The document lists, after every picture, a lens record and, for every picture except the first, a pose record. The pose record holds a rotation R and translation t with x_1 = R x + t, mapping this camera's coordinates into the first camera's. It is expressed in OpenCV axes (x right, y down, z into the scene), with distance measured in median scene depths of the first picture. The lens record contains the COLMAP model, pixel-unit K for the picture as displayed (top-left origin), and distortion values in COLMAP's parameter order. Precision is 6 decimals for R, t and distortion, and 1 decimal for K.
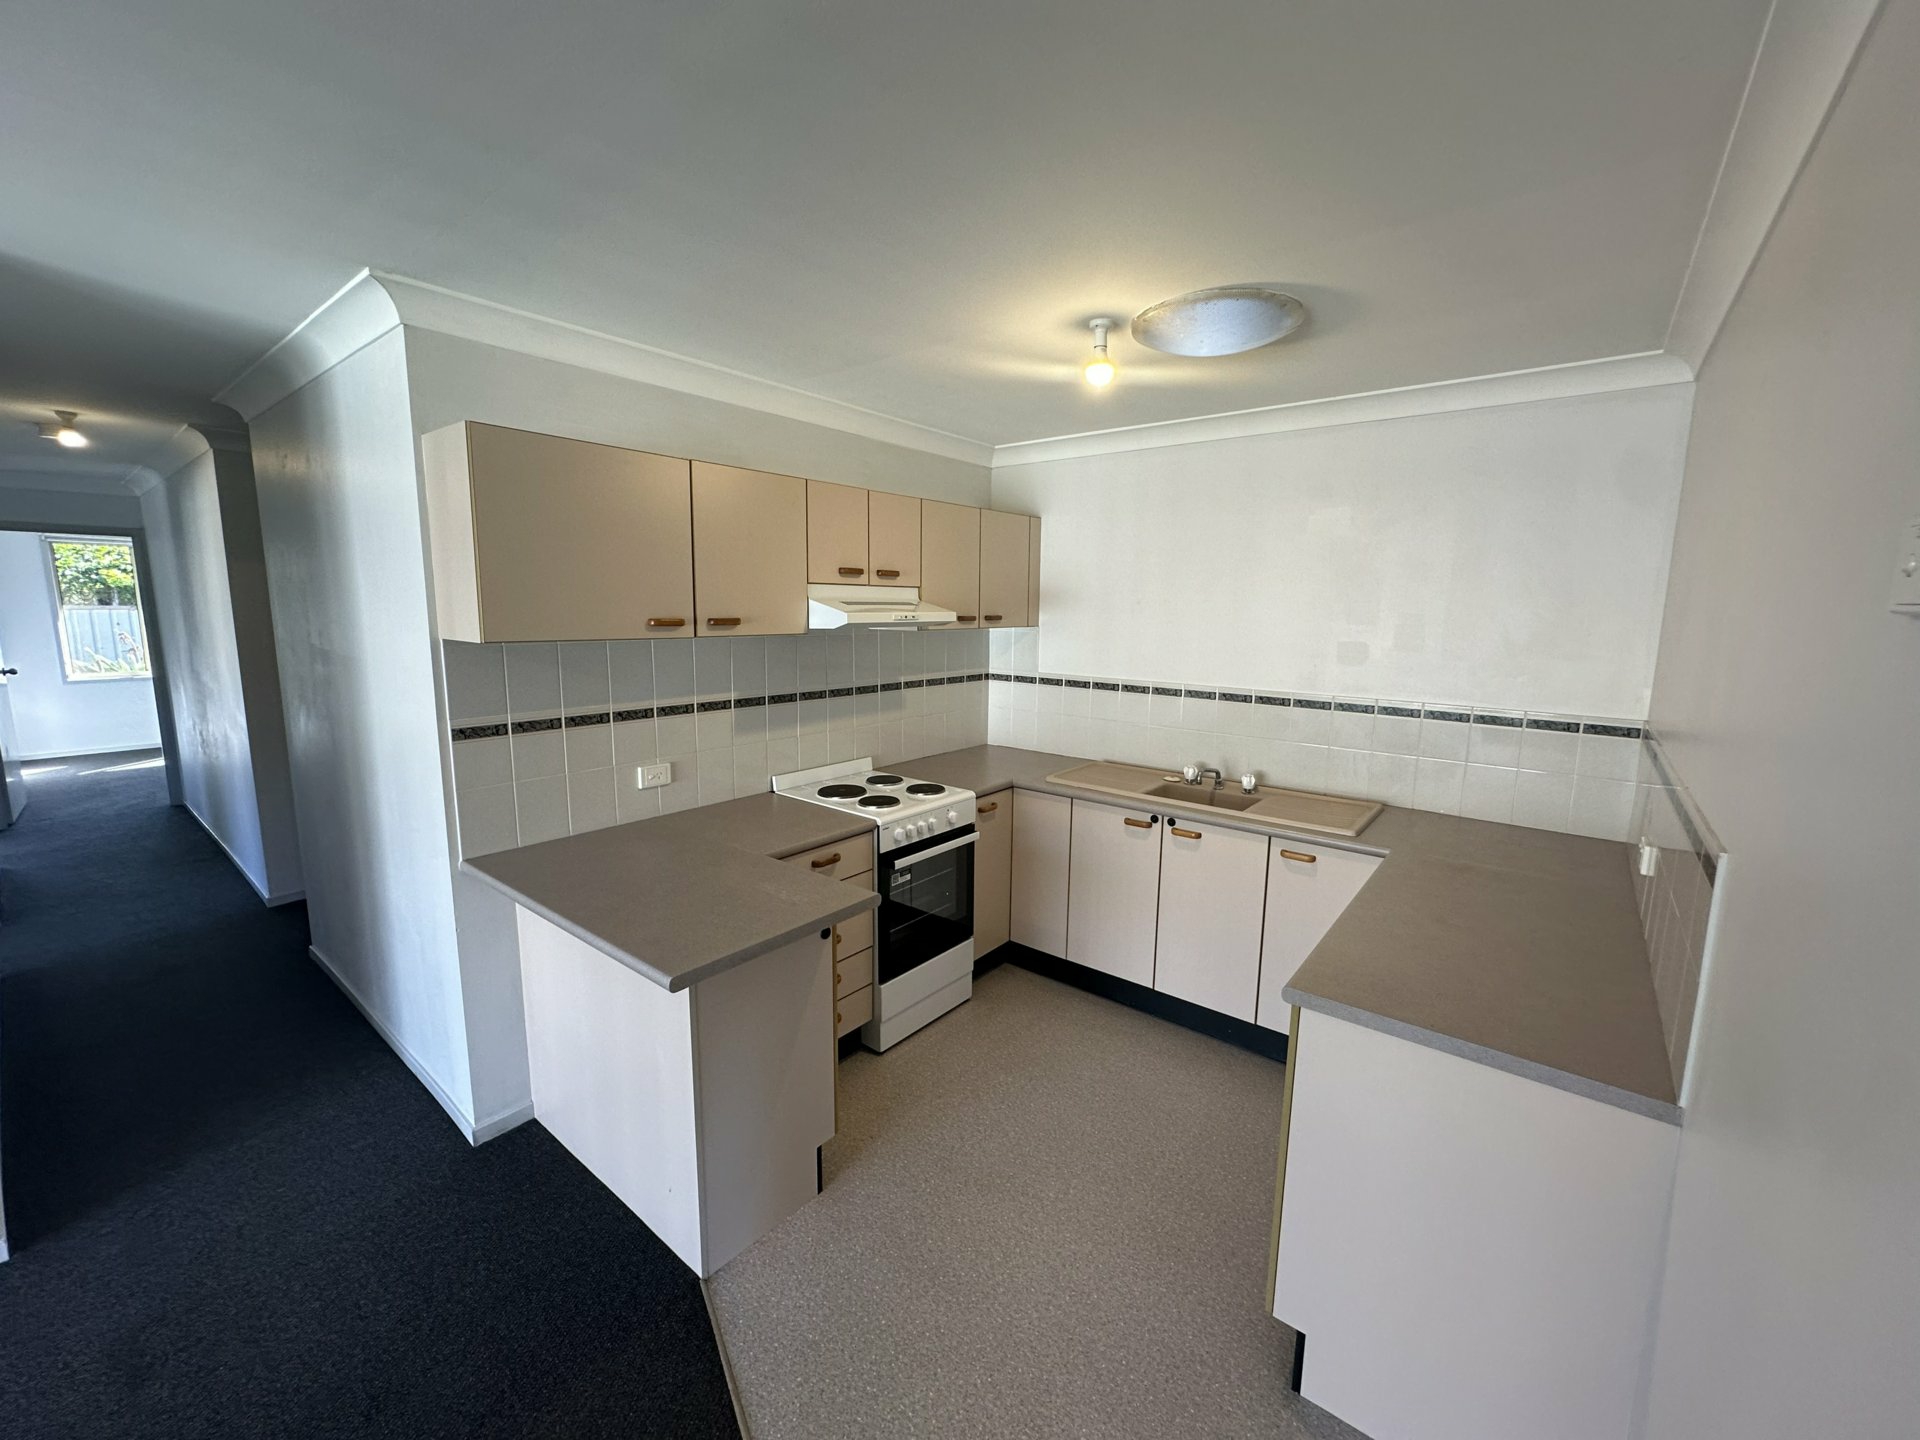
lens RADIAL K [[768.5, 0, 963.6], [0, 768.5, 721.3], [0, 0, 1]] dist [-0.005198, 0.000891]
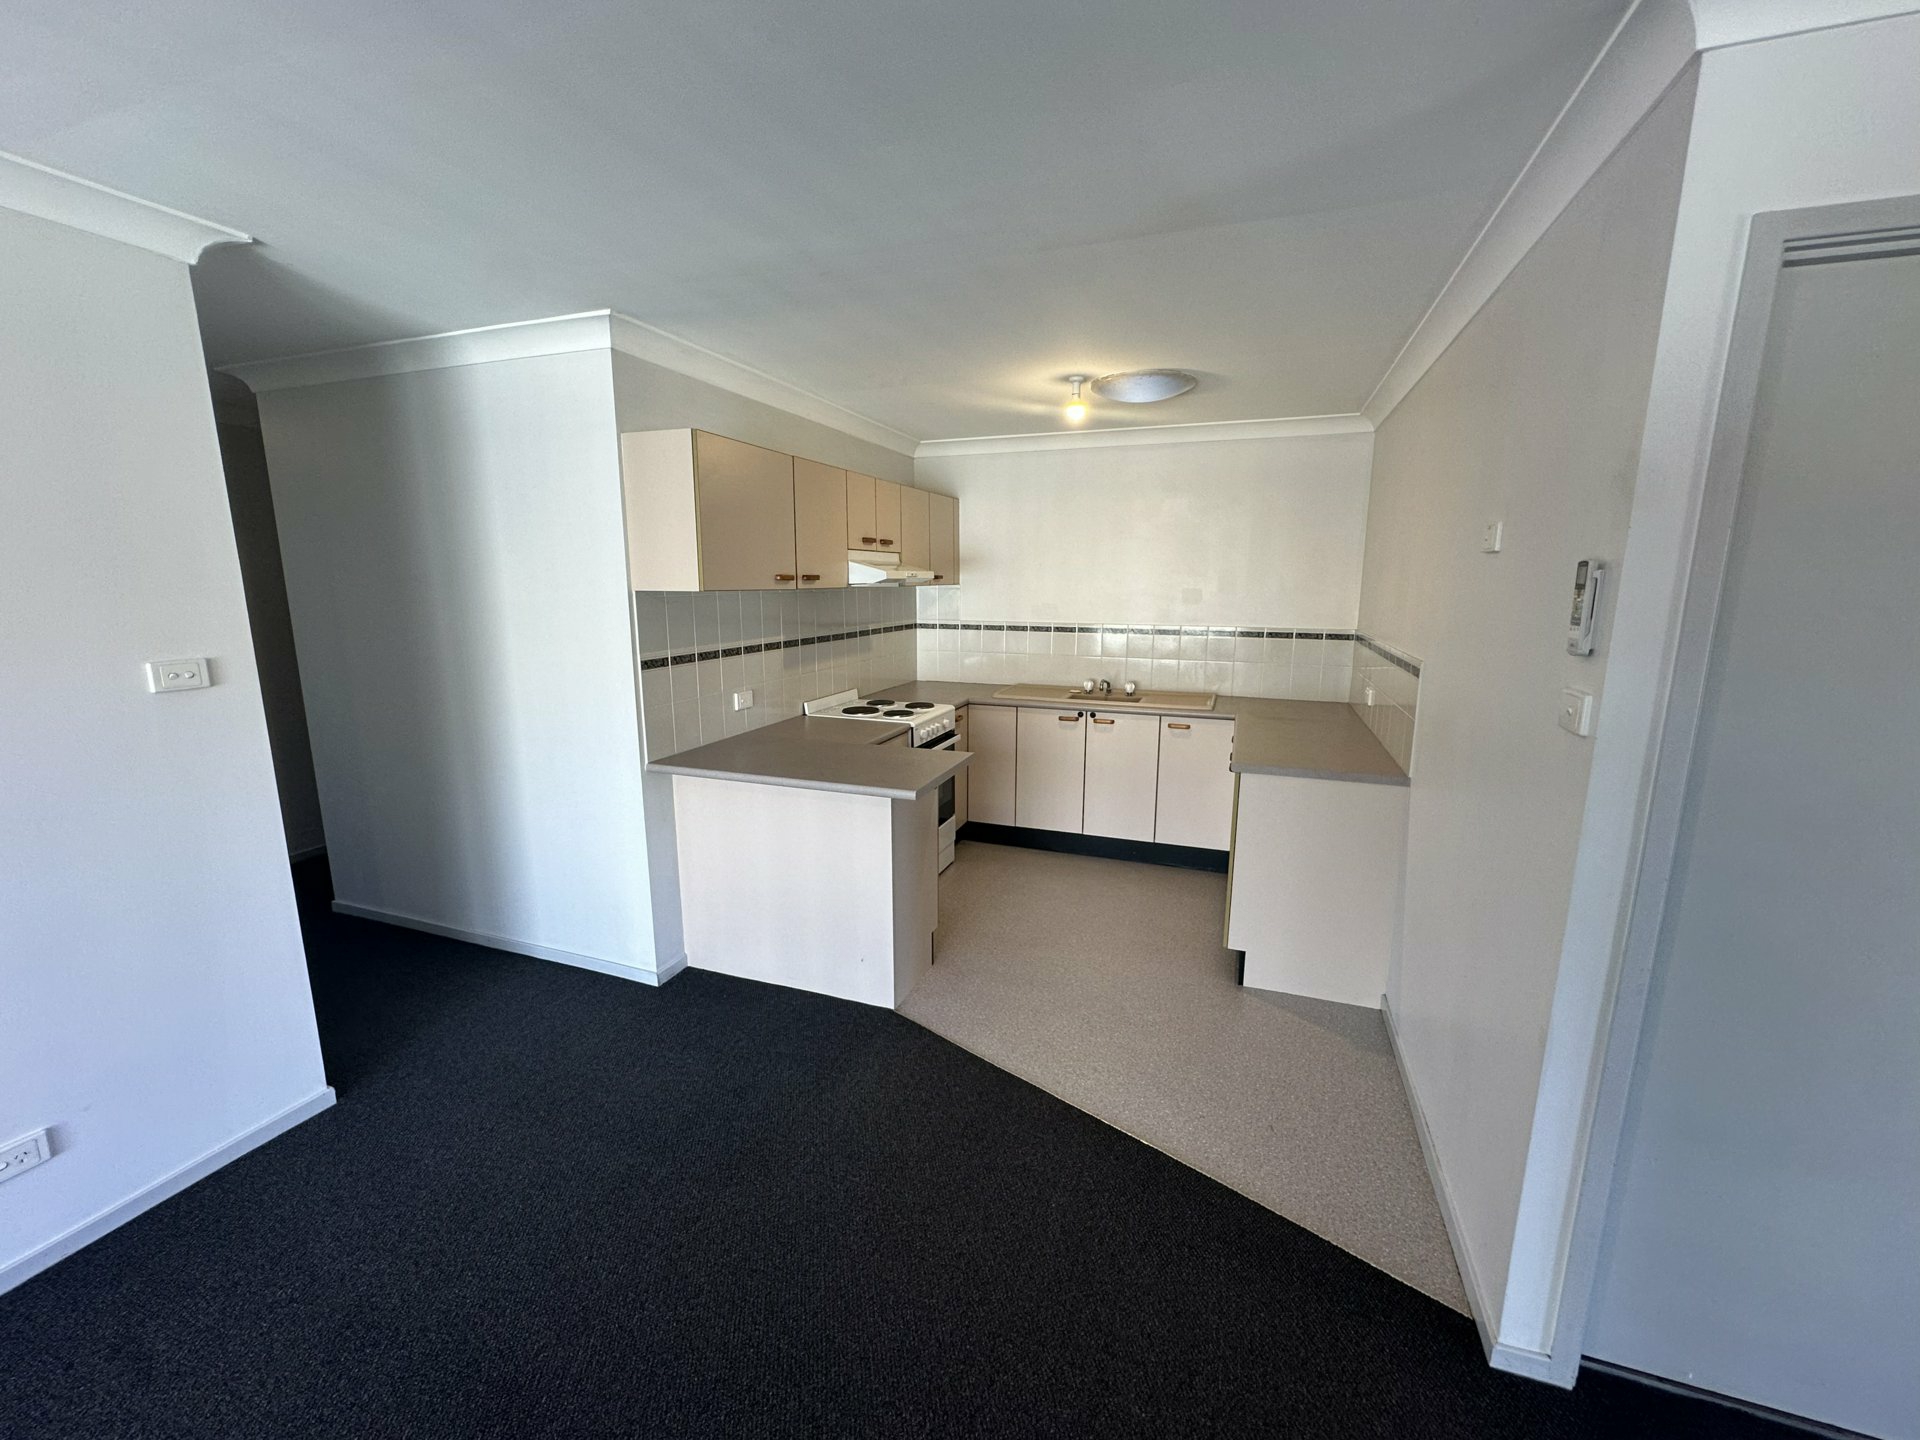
lens RADIAL K [[768.5, 0, 961.6], [0, 768.5, 721.7], [0, 0, 1]] dist [-0.005198, 0.000891]
pose [[0.947970, -0.069515, 0.310678, -0.416481], [0.058218, 0.997266, 0.045501, 0.063083], [-0.312992, -0.025046, 0.949425, -0.303140]]
